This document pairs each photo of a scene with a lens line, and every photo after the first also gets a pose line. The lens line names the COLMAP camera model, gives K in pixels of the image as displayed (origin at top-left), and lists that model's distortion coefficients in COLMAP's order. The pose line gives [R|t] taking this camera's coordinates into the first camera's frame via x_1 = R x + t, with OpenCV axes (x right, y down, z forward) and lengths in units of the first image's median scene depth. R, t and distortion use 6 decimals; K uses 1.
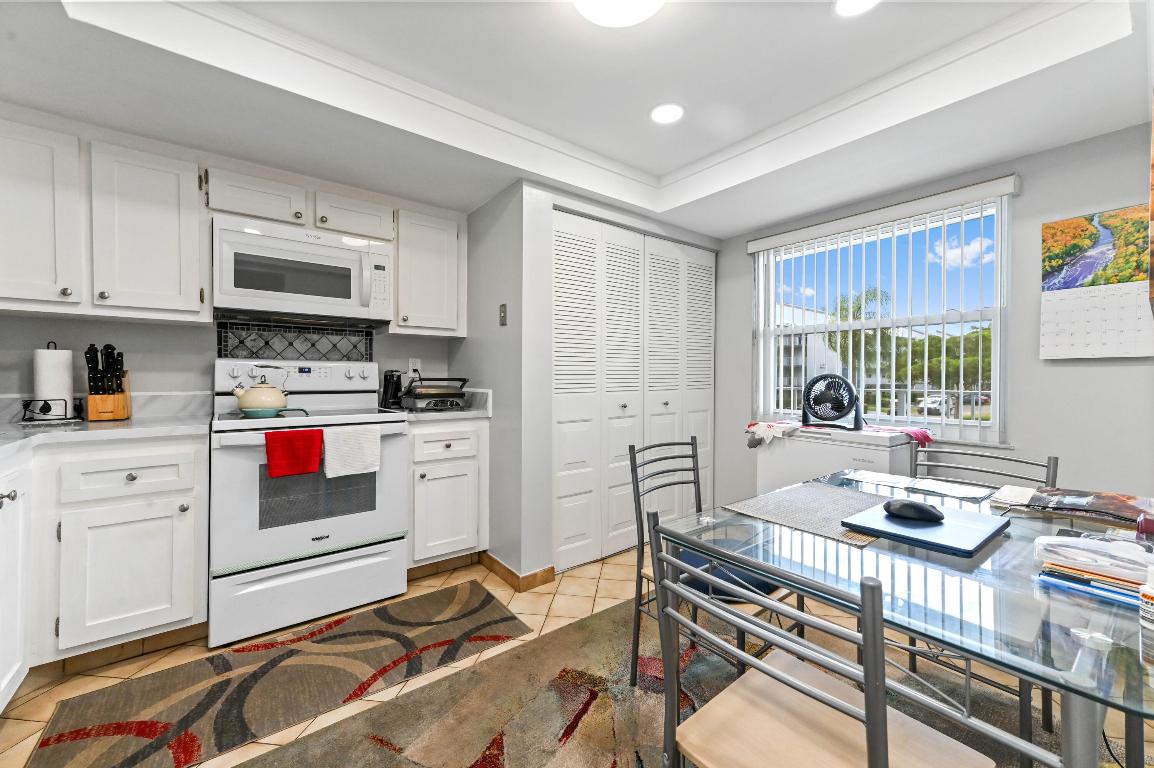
lens RADIAL K [[460.4, 0, 579.8], [0, 460.4, 380.4], [0, 0, 1]] dist [0.009887, 0.000089]
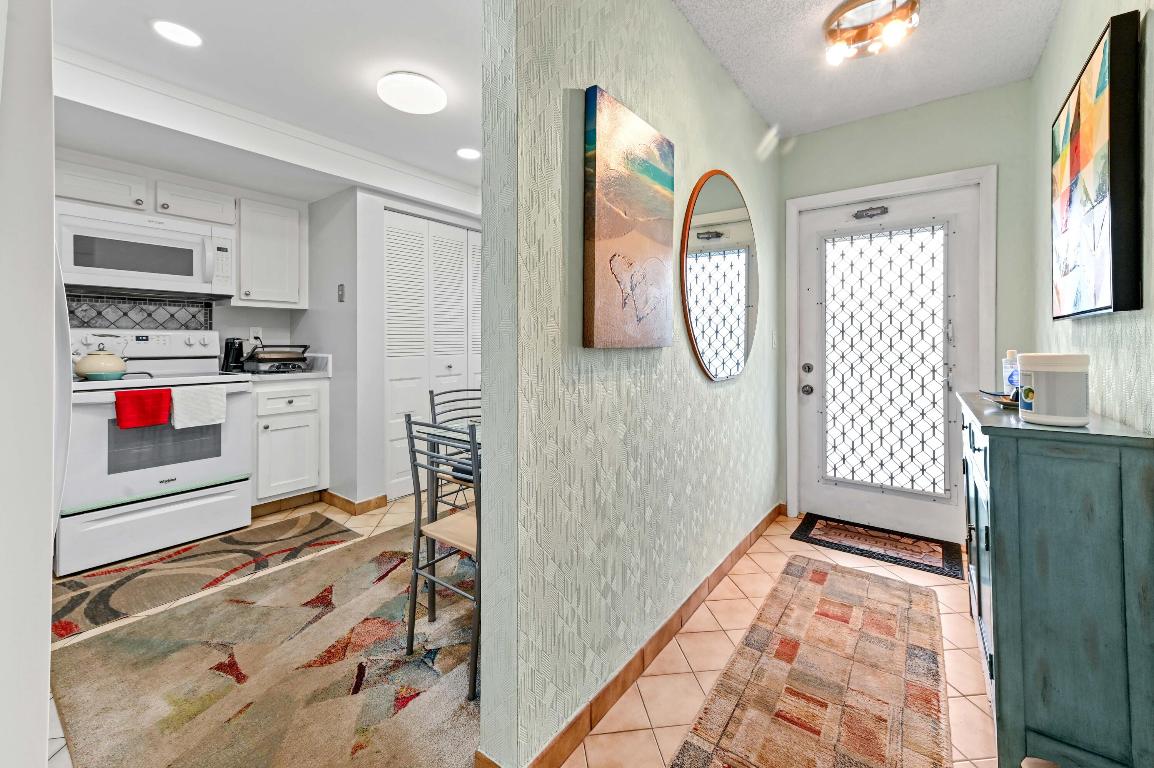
lens RADIAL K [[460.4, 0, 576.0], [0, 460.4, 345.3], [0, 0, 1]] dist [0.009887, 0.000089]
pose [[0.962323, -0.003471, 0.271886, 0.110036], [0.003258, 0.999994, 0.001233, -0.003580], [-0.271888, -0.000301, 0.962329, -0.382323]]
